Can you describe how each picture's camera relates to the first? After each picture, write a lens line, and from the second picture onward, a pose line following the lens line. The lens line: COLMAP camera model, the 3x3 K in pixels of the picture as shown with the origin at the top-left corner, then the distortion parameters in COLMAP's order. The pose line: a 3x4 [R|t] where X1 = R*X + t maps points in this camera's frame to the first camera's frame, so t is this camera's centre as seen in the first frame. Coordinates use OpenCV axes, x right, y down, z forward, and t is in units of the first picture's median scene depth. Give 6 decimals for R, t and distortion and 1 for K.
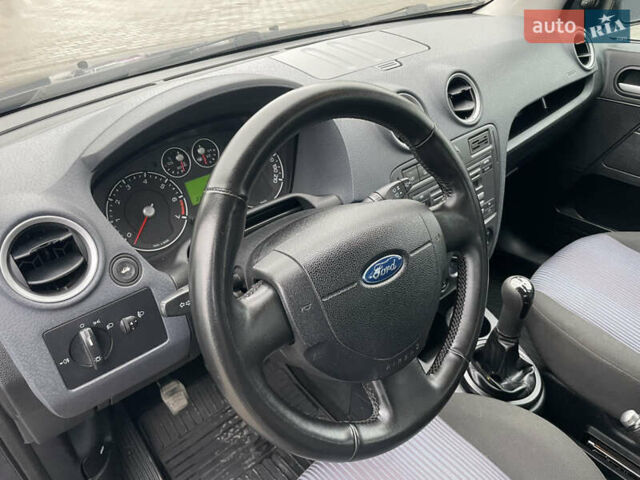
lens RADIAL K [[480.6, 0, 322.2], [0, 480.6, 244.9], [0, 0, 1]] dist [0.085323, -0.111445]
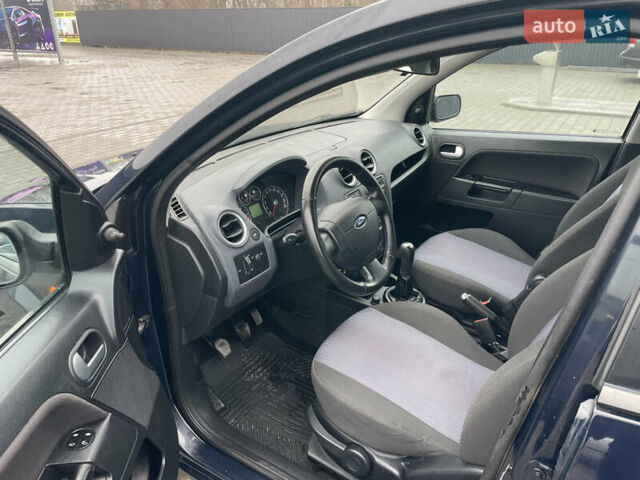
lens RADIAL K [[486.3, 0, 327.0], [0, 486.3, 242.0], [0, 0, 1]] dist [0.084052, -0.112273]
pose [[0.963562, -0.091981, 0.251172, -0.422499], [0.131697, 0.980453, -0.146176, 0.305475], [-0.232817, 0.173928, 0.956841, -0.865409]]
